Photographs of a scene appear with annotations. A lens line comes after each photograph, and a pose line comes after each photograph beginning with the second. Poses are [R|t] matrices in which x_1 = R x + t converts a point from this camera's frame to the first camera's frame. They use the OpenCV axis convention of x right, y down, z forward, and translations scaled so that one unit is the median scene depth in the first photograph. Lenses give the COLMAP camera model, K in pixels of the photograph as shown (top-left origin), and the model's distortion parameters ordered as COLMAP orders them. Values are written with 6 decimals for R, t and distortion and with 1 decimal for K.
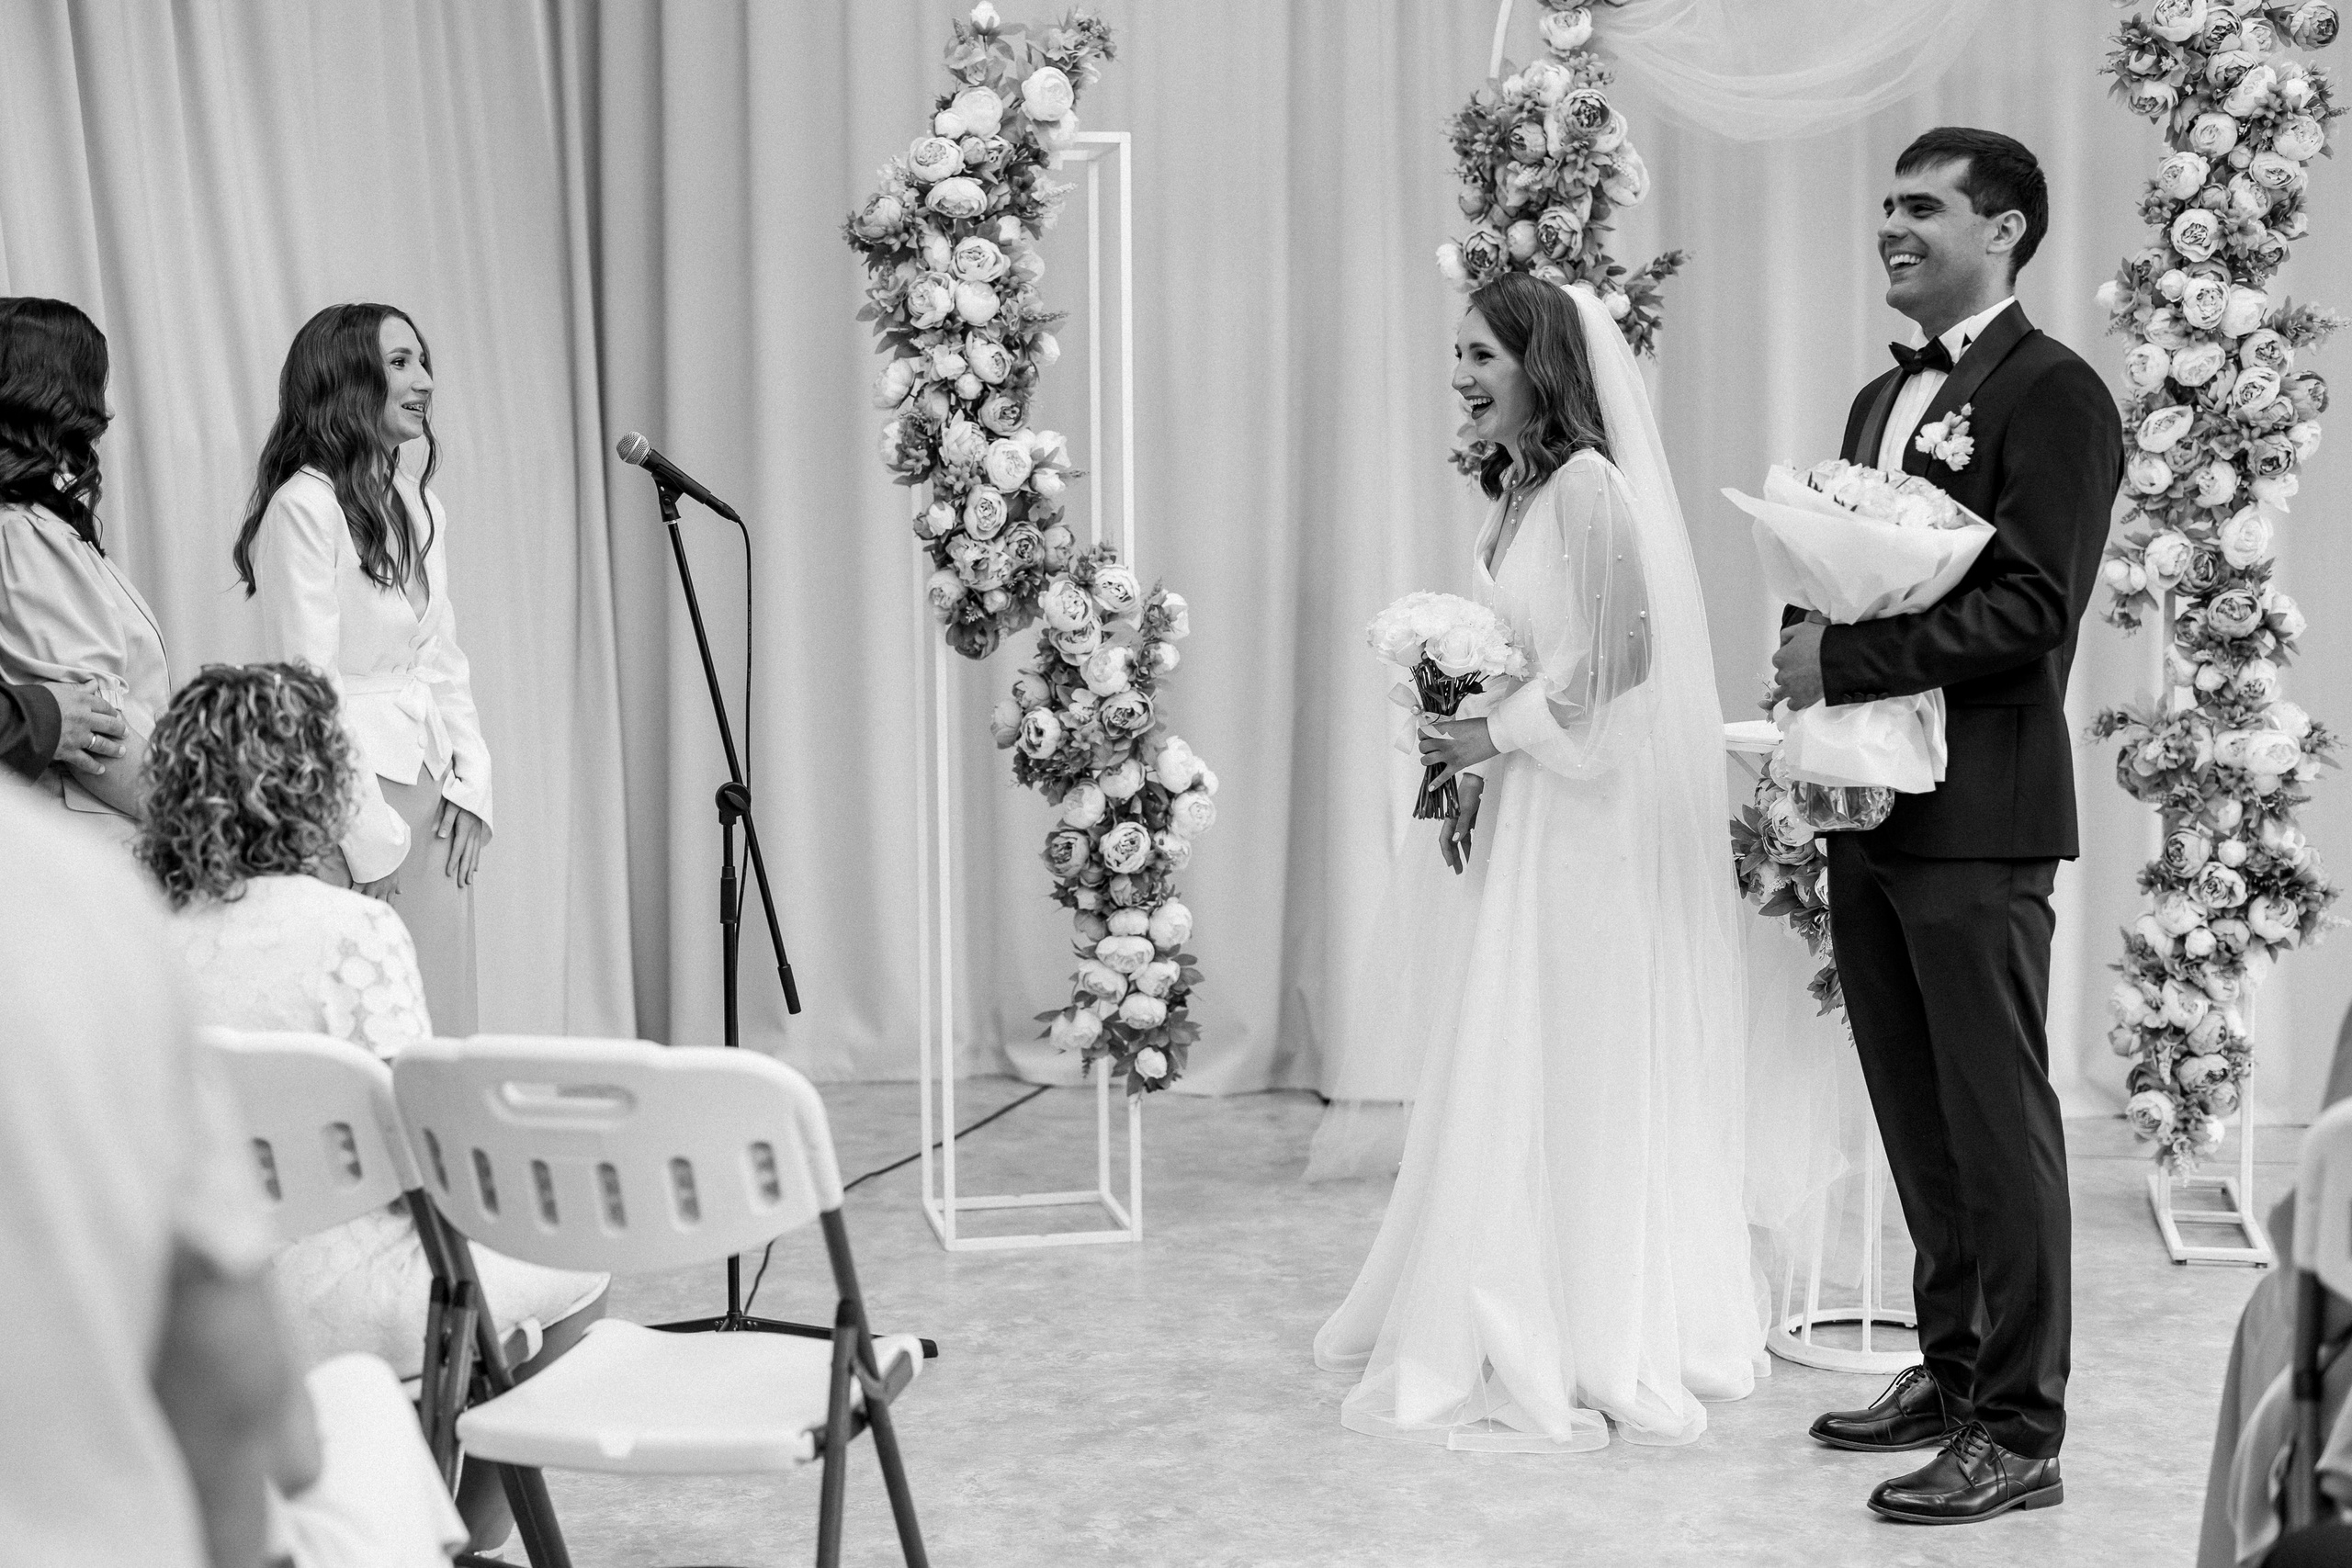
lens RADIAL K [[3317.9, 0, 1189.5], [0, 3317.9, 761.0], [0, 0, 1]] dist [0.033300, 0.000000]
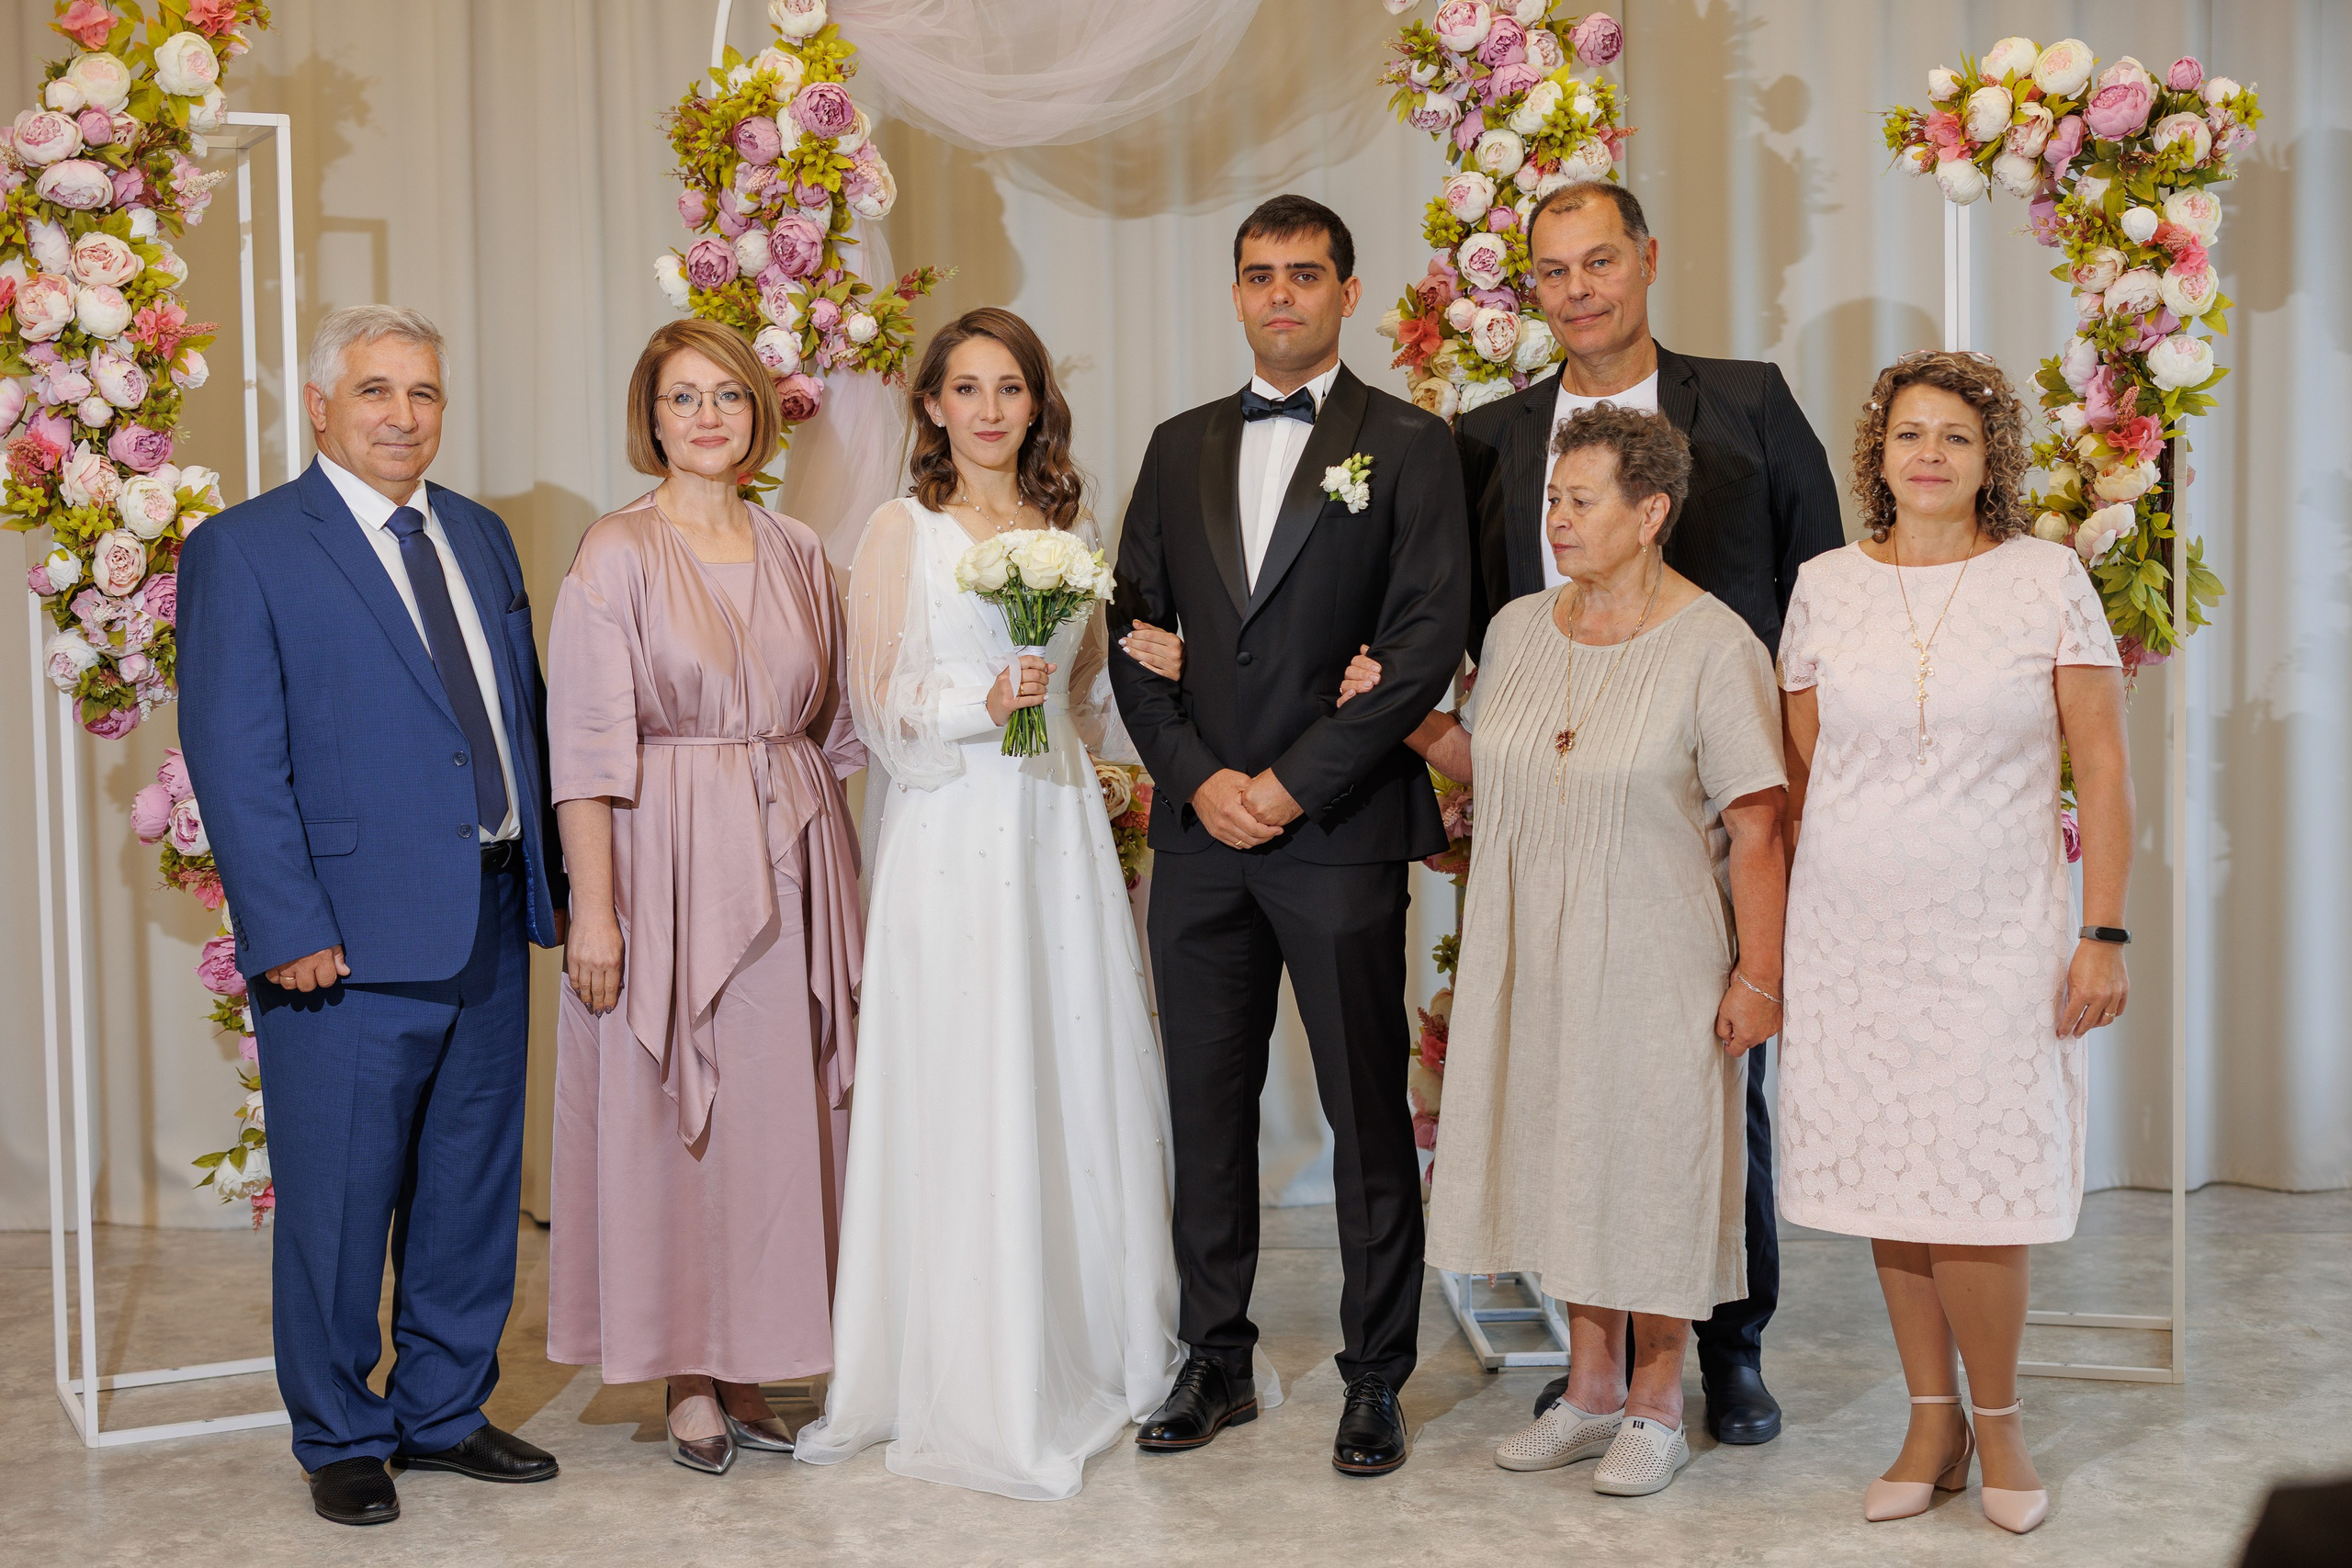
lens RADIAL K [[3317.9, 0, 1178.0], [0, 3317.9, 780.4], [0, 0, 1]] dist [0.033300, 0.000000]
pose [[0.969483, -0.019754, 0.244361, -0.009135], [0.020893, 0.999780, -0.002070, -0.012954], [-0.244267, 0.007113, 0.969682, 0.123228]]
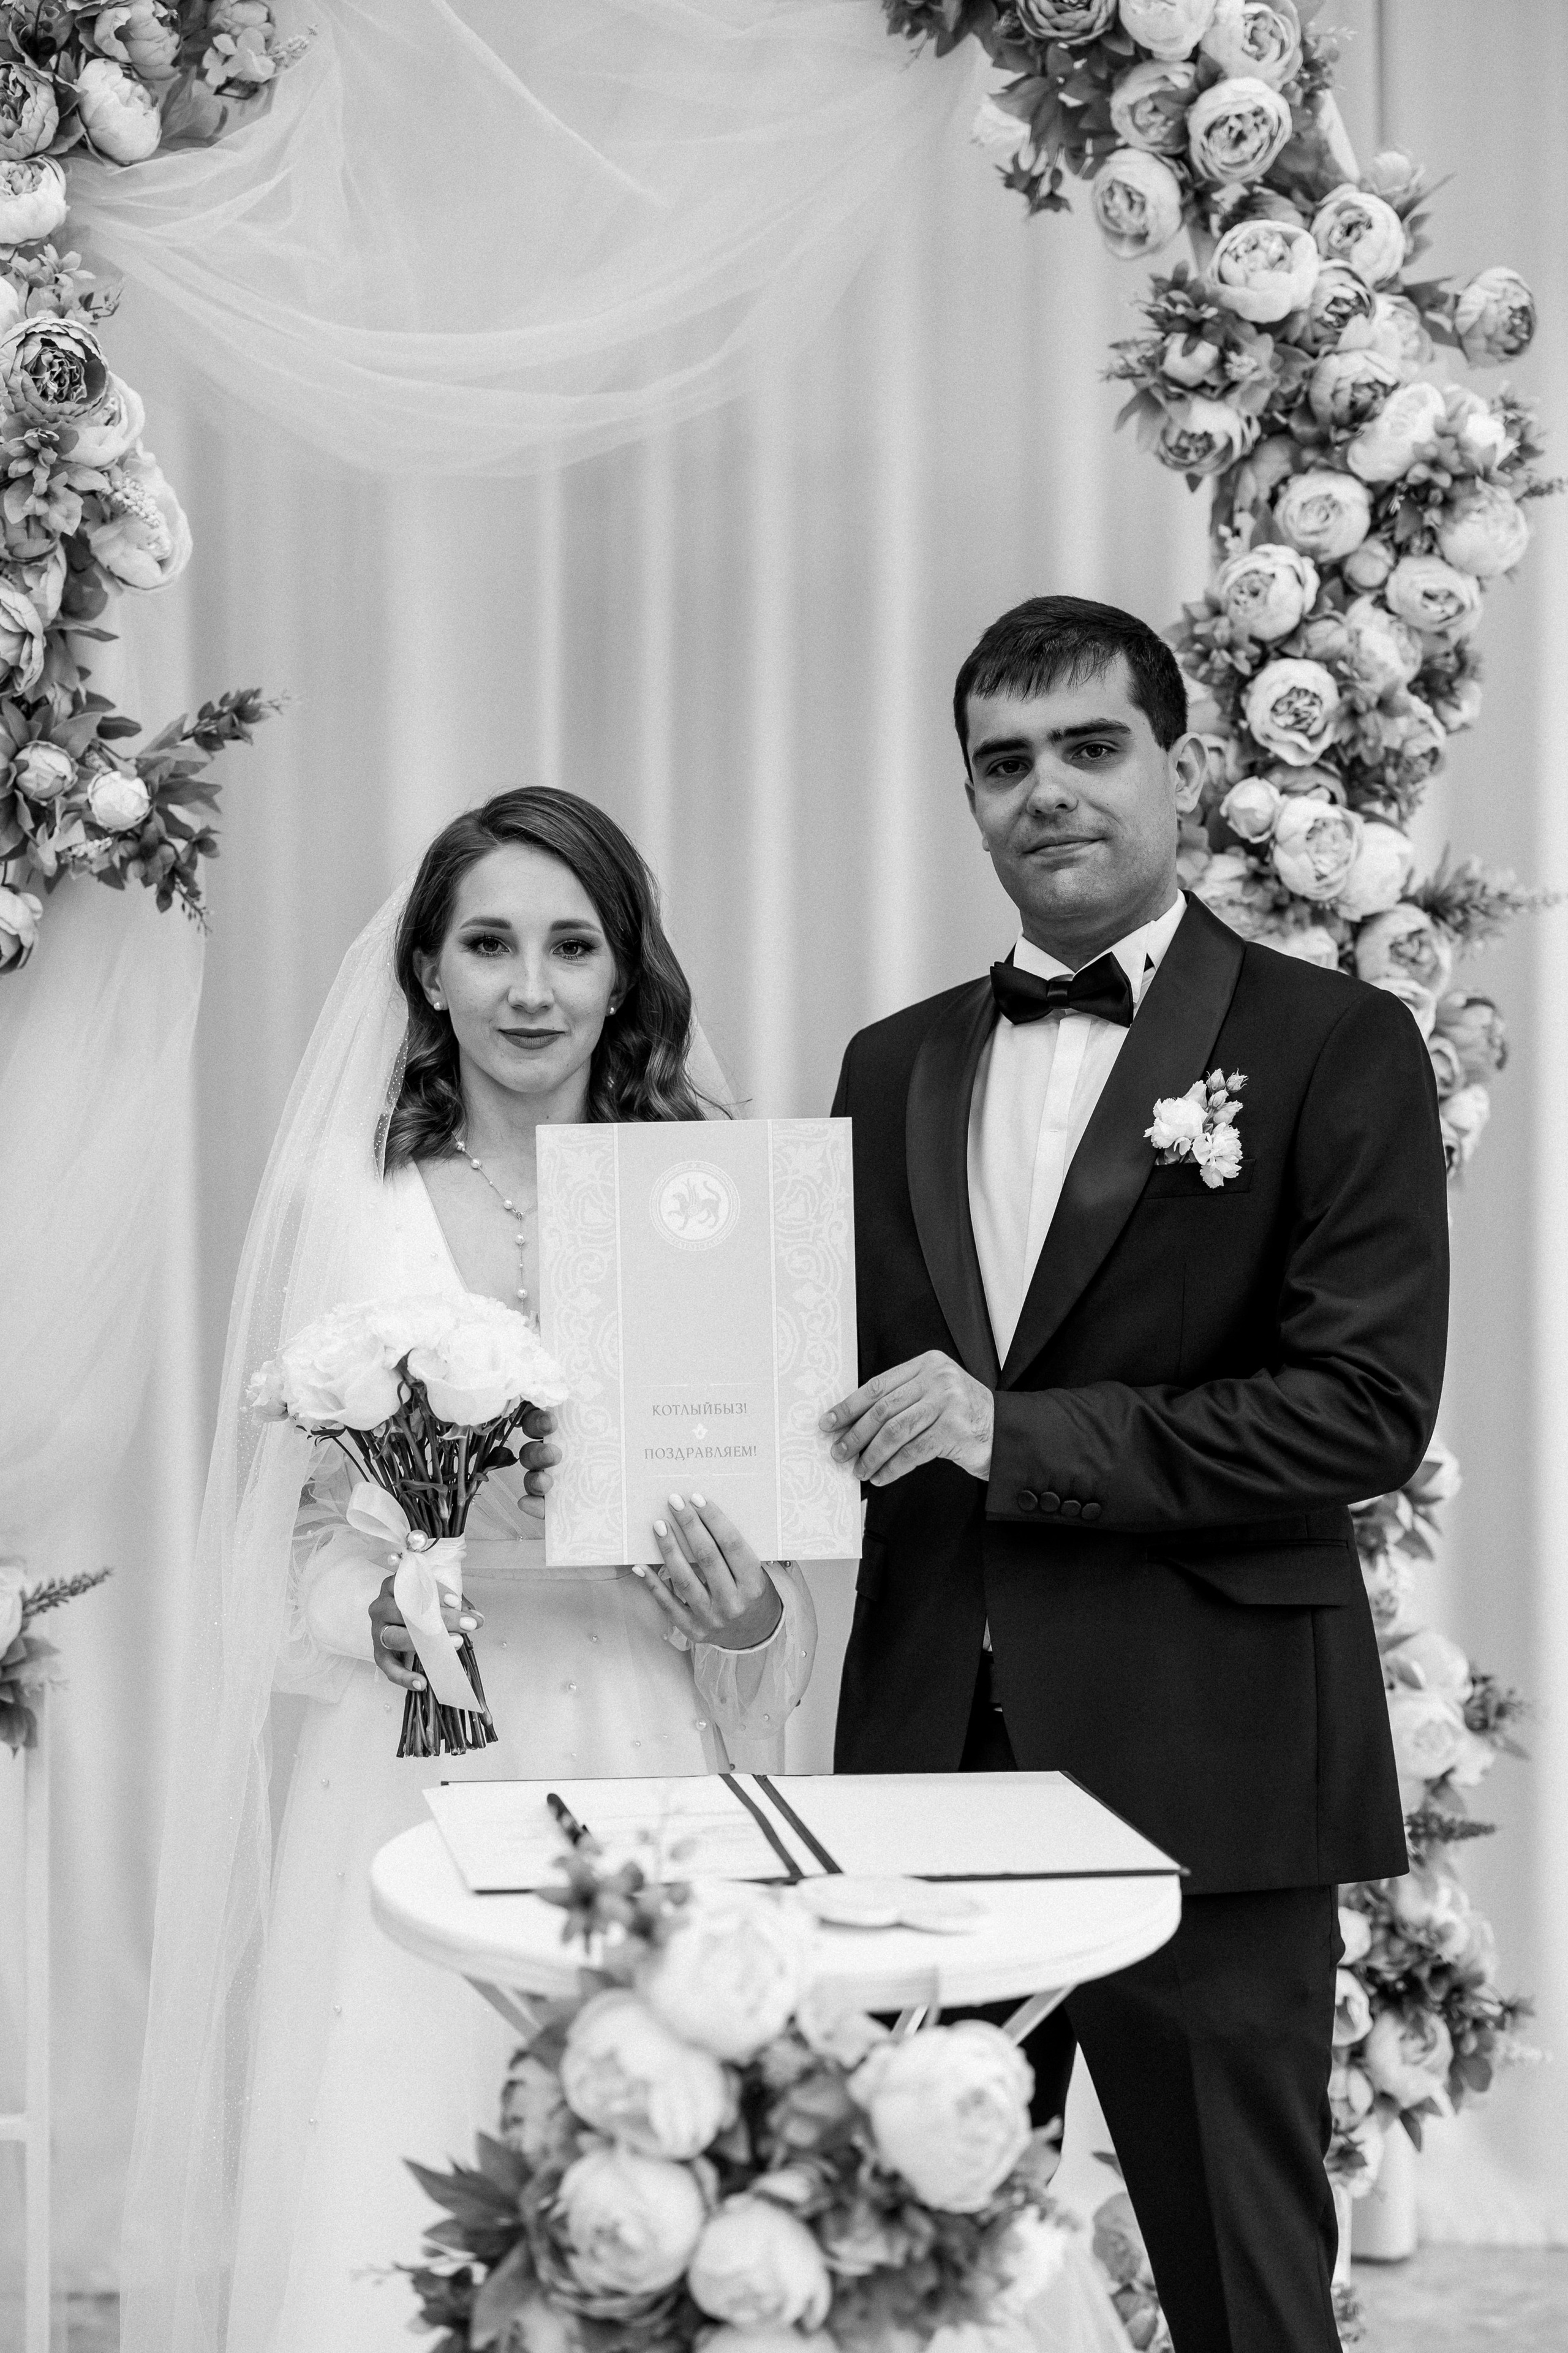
lens RADIAL K [[3319.3, 0, 782.9], [0, 3319.3, 1172.6], [0, 0, 1]] dist [0.033300, 0.000000]
pose [[0.946344, 0.015318, 0.322799, 0.069444], [0.005533, 0.997961, -0.063580, -0.057154], [-0.323115, 0.061954, 0.944330, 0.552594]]
